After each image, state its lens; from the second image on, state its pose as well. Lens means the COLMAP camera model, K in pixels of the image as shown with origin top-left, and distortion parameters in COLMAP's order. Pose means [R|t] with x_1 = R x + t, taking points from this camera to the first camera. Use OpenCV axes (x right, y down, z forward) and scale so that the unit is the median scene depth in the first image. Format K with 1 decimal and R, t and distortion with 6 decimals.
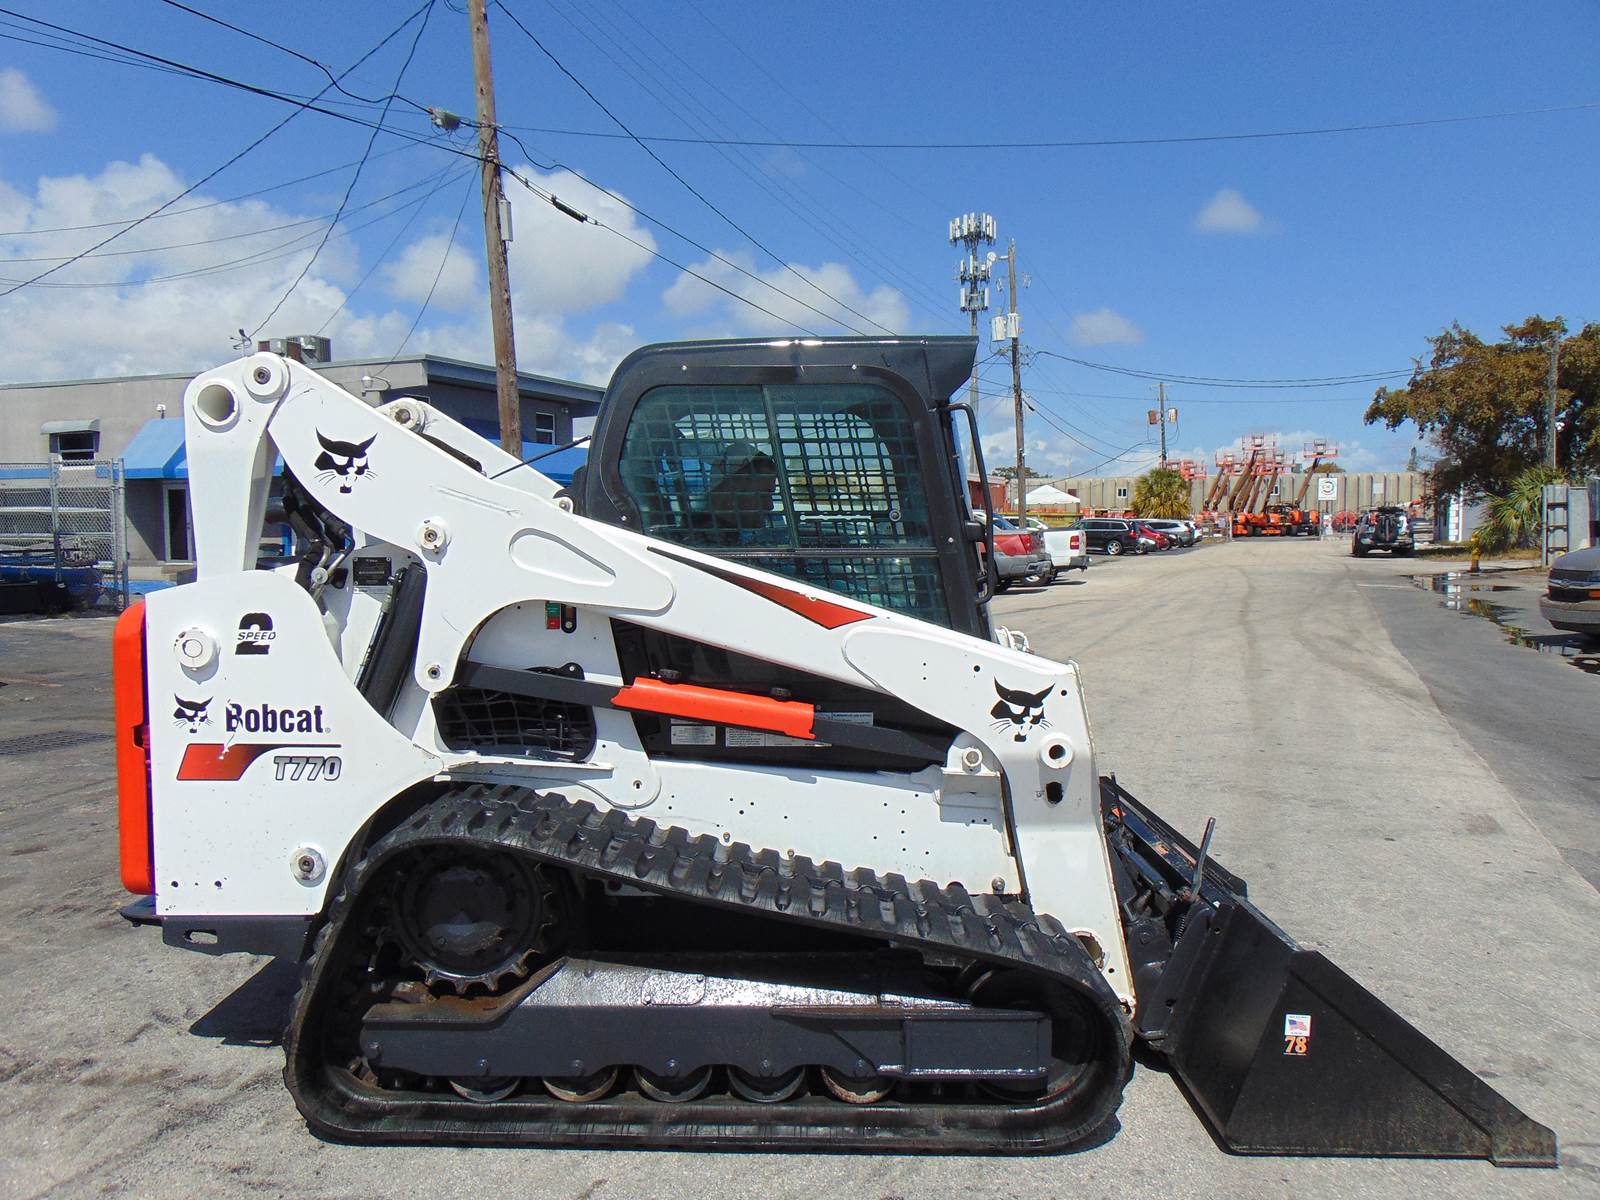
lens RADIAL K [[1200.3, 0, 800.0], [0, 1200.3, 600.0], [0, 0, 1]] dist [-0.029818, 0.063273]
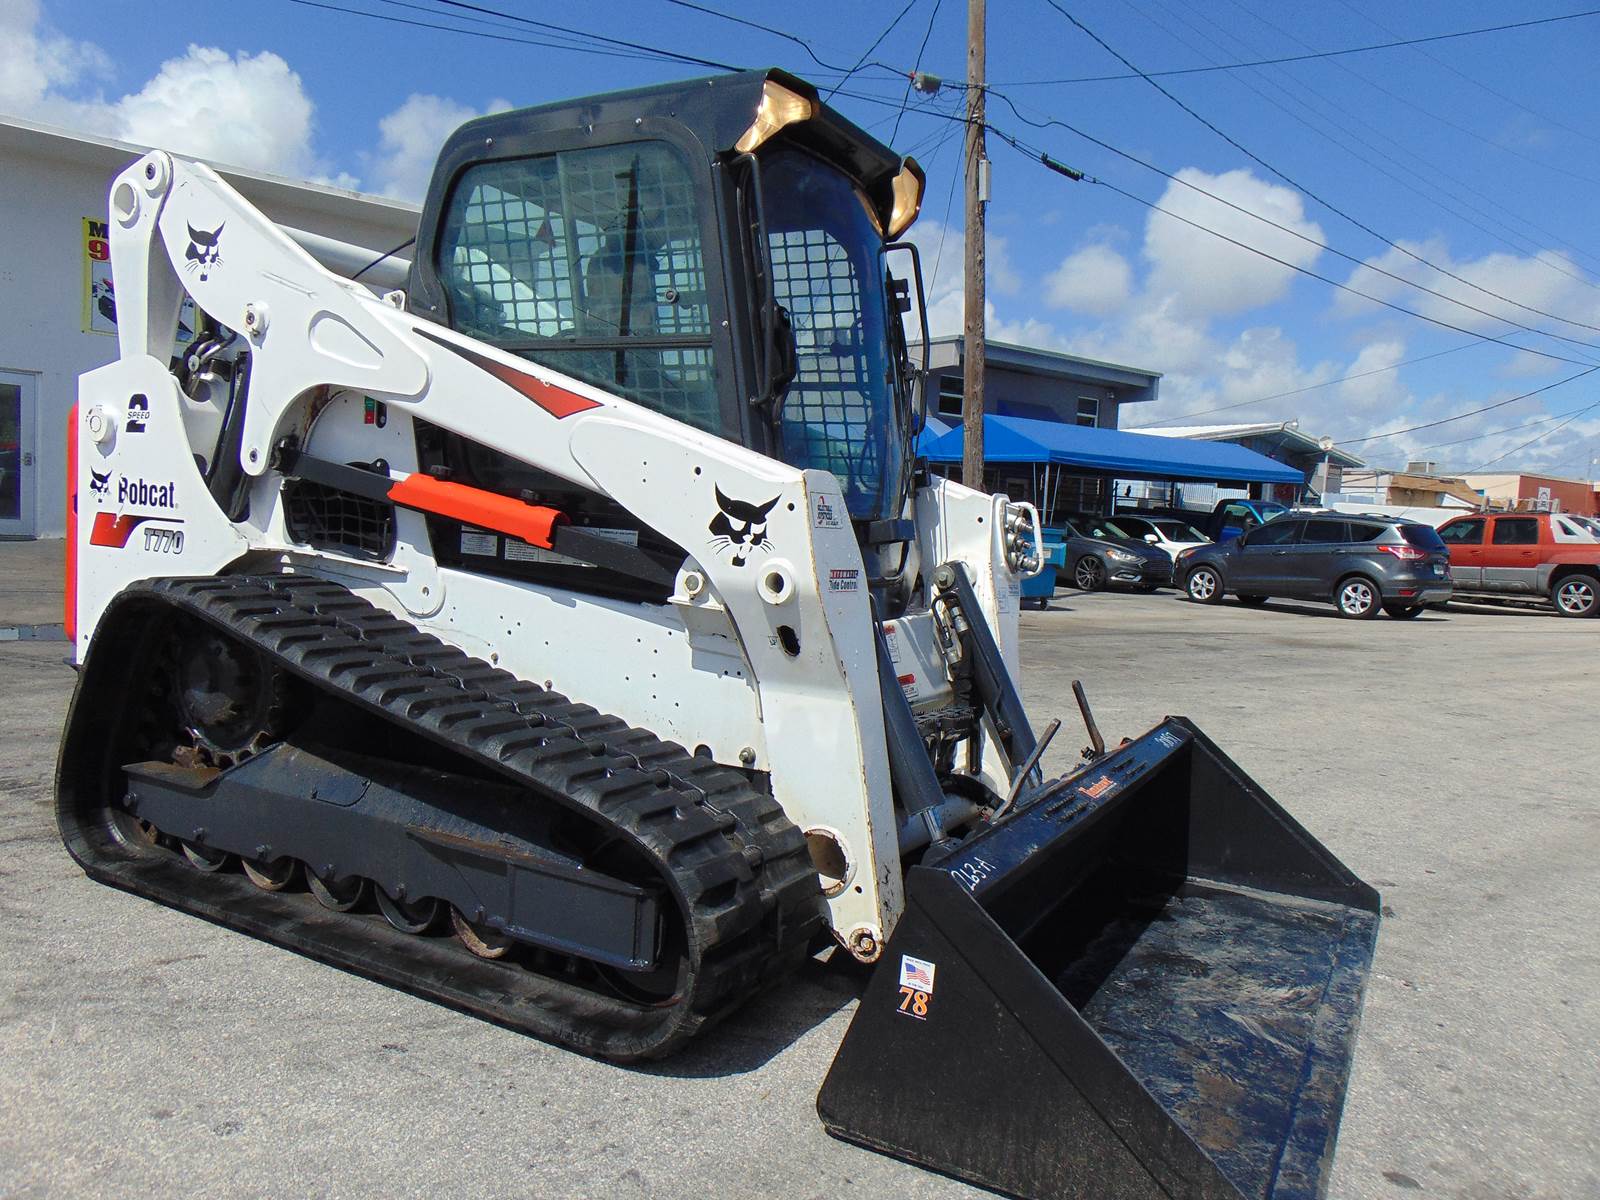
lens RADIAL K [[1201.3, 0, 798.0], [0, 1201.3, 601.5], [0, 0, 1]] dist [-0.027876, 0.063461]
pose [[0.876273, 0.086915, -0.473911, 0.570269], [-0.088735, 0.995882, 0.018572, 0.118513], [0.473573, 0.025779, 0.880377, 0.311148]]
